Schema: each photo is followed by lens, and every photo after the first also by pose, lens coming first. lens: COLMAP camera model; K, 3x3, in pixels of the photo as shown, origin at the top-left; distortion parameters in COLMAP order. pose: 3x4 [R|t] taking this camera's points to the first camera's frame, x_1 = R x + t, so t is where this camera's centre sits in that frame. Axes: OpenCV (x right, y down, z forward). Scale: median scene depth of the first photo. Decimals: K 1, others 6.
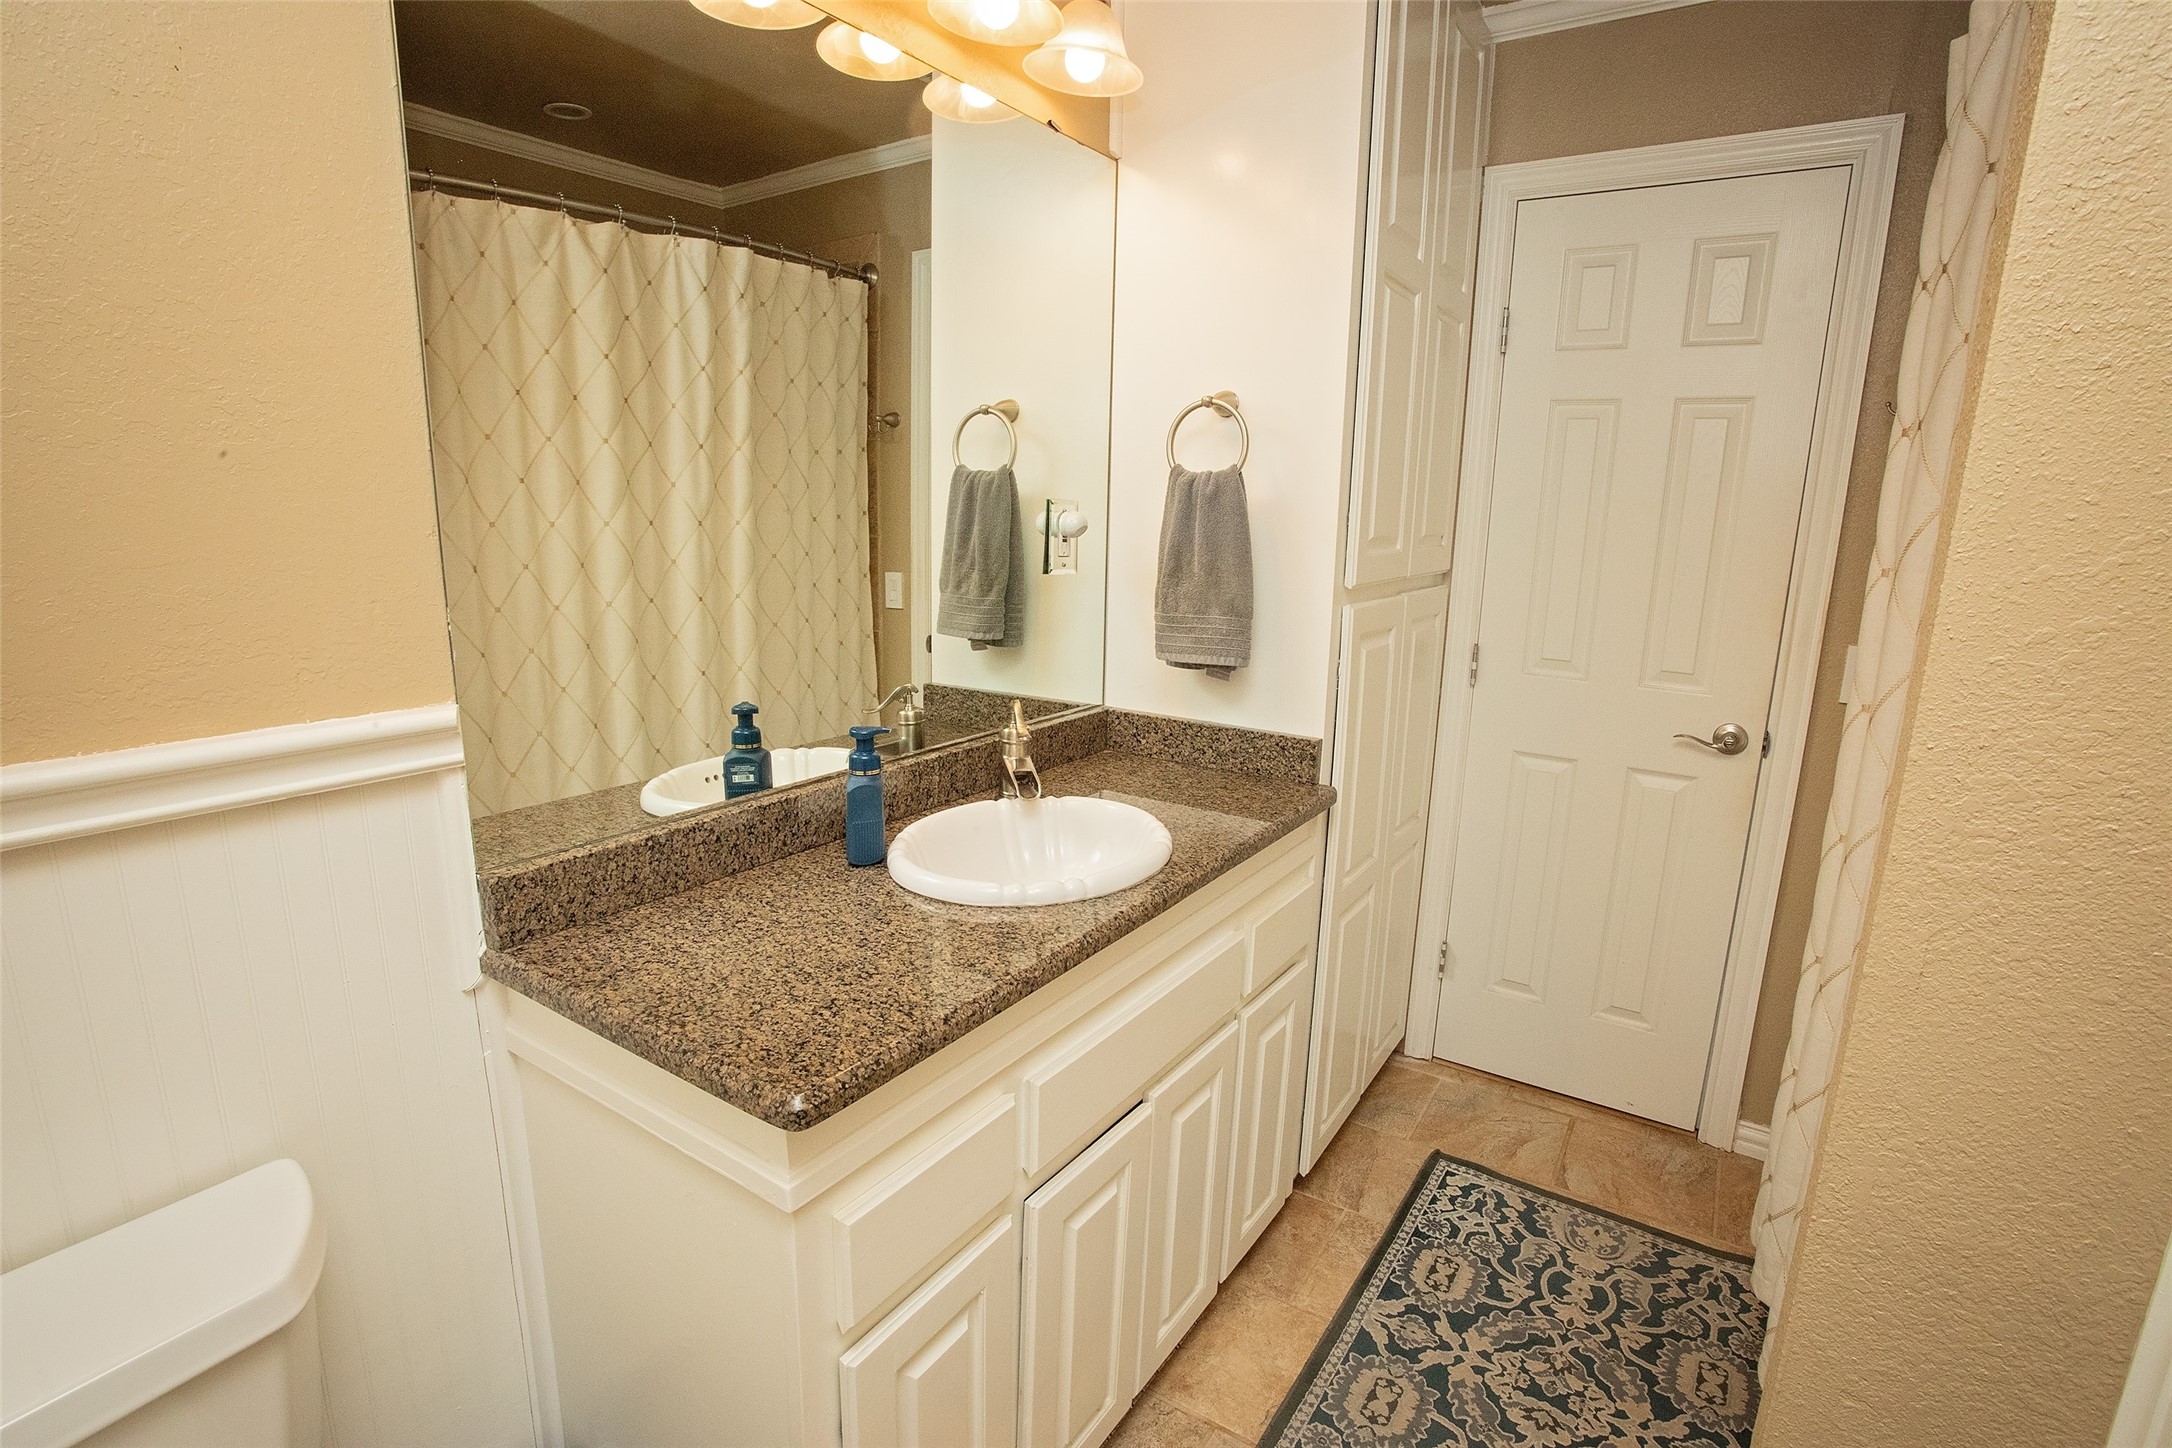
lens RADIAL K [[1051.4, 0, 1070.6], [0, 1051.4, 720.7], [0, 0, 1]] dist [-0.069430, 0.028940]
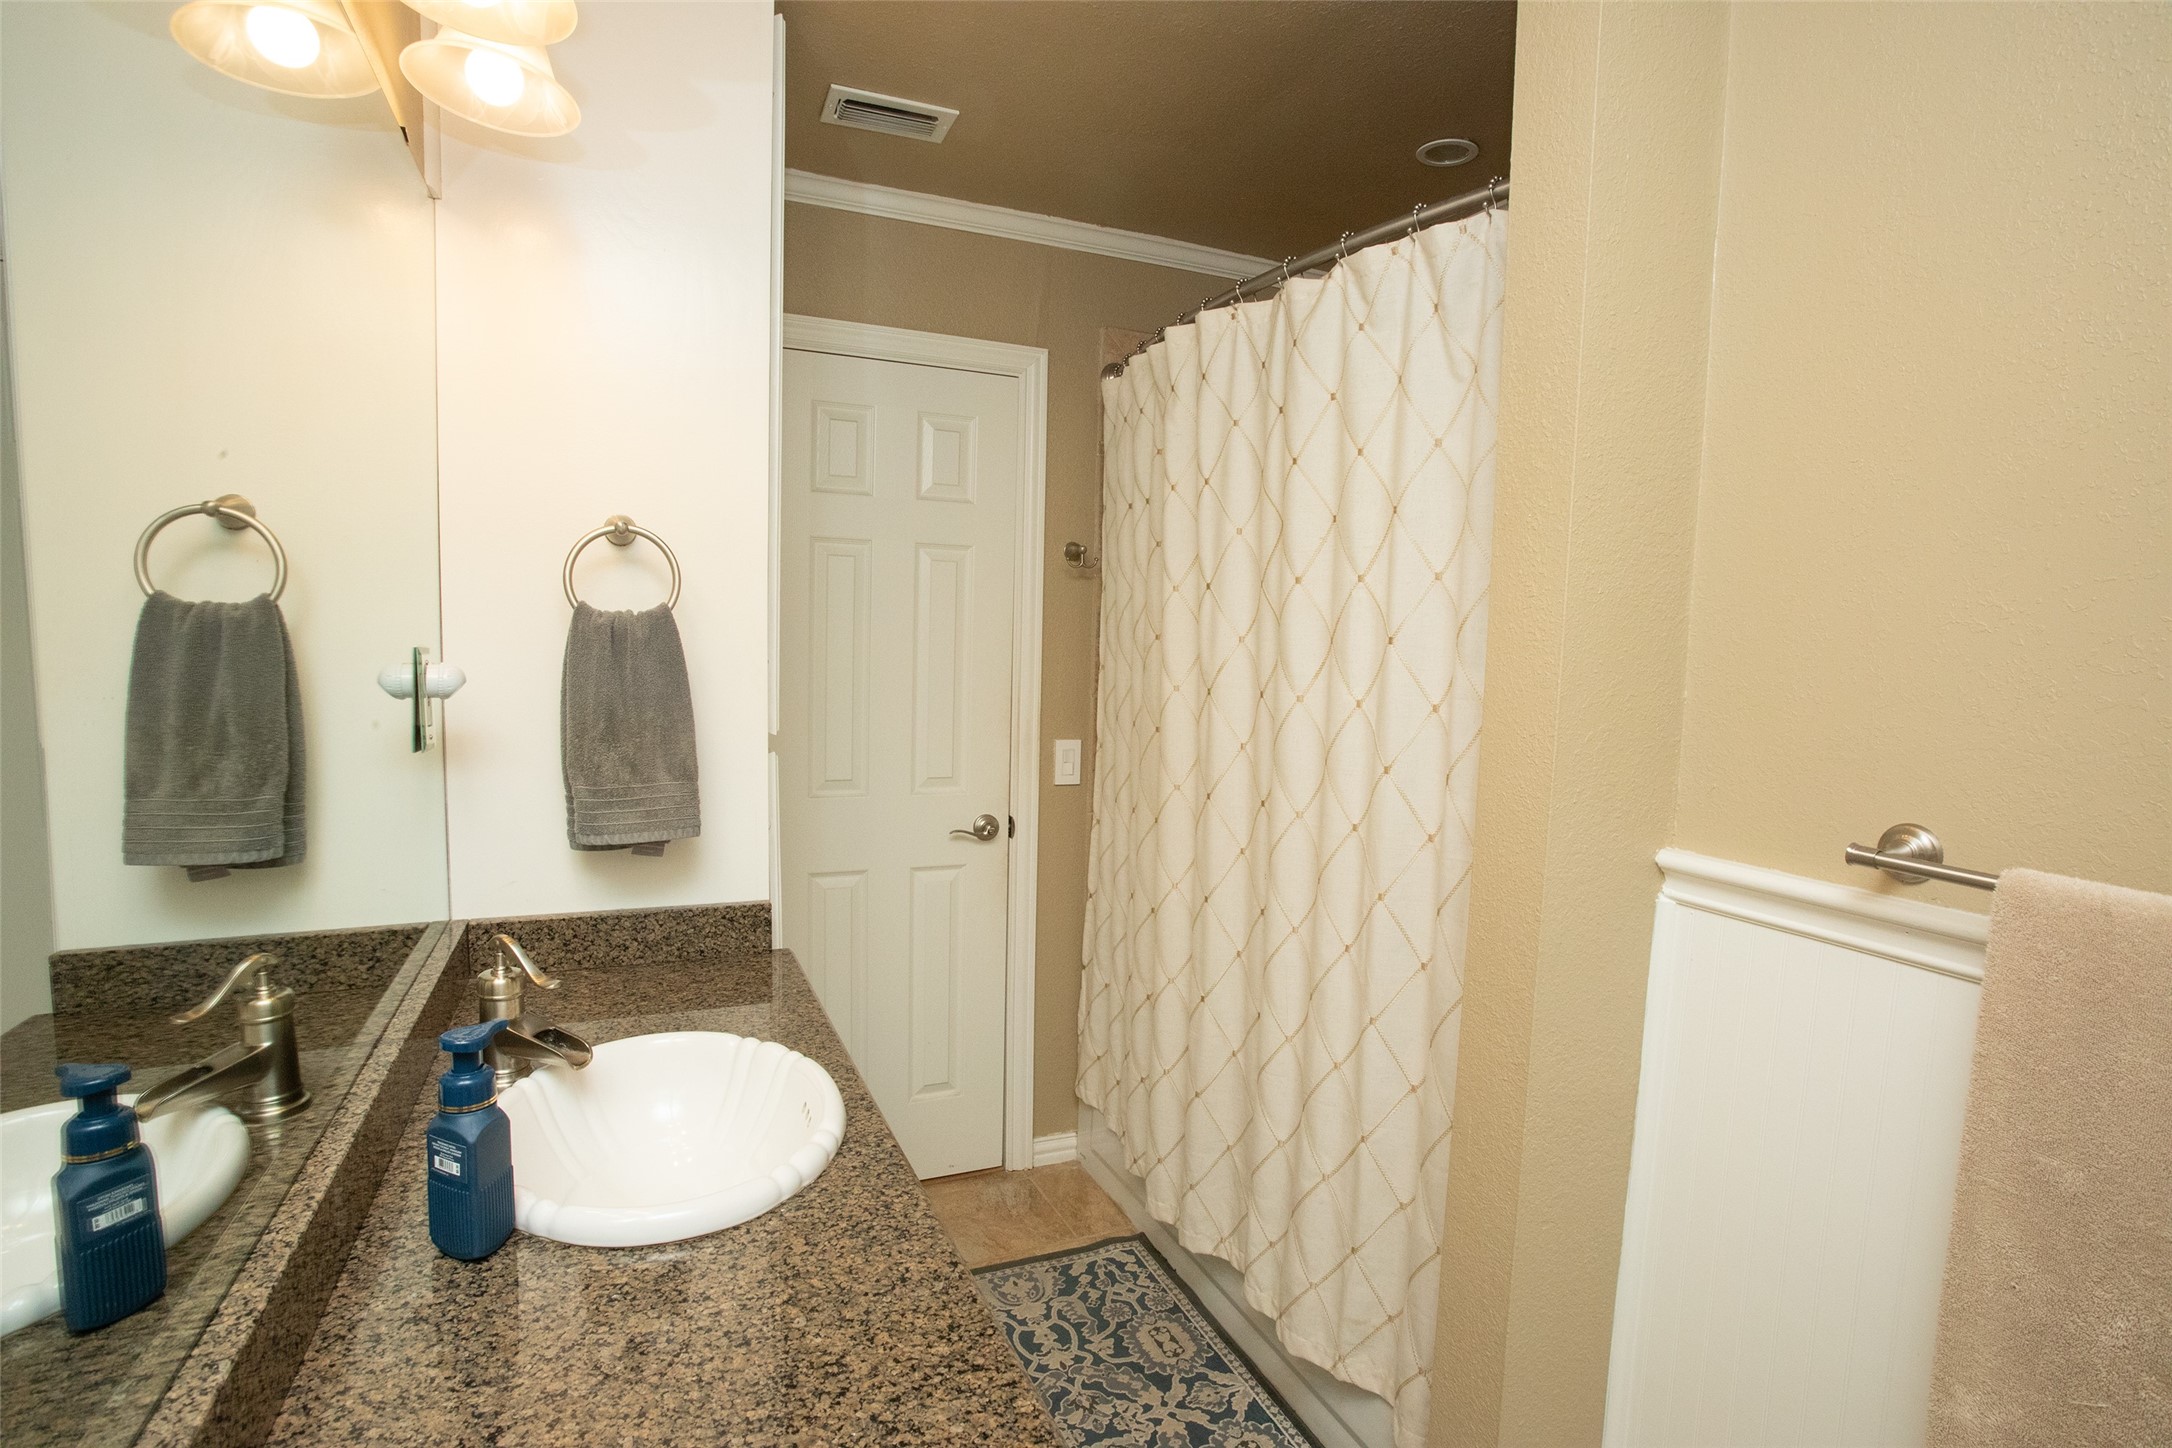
lens RADIAL K [[1051.4, 0, 1070.2], [0, 1051.4, 743.2], [0, 0, 1]] dist [-0.069430, 0.028940]
pose [[0.553597, -0.097530, 0.827054, -0.346806], [0.176261, 0.984342, -0.001904, -0.067326], [-0.813918, 0.146832, 0.562120, 0.256921]]
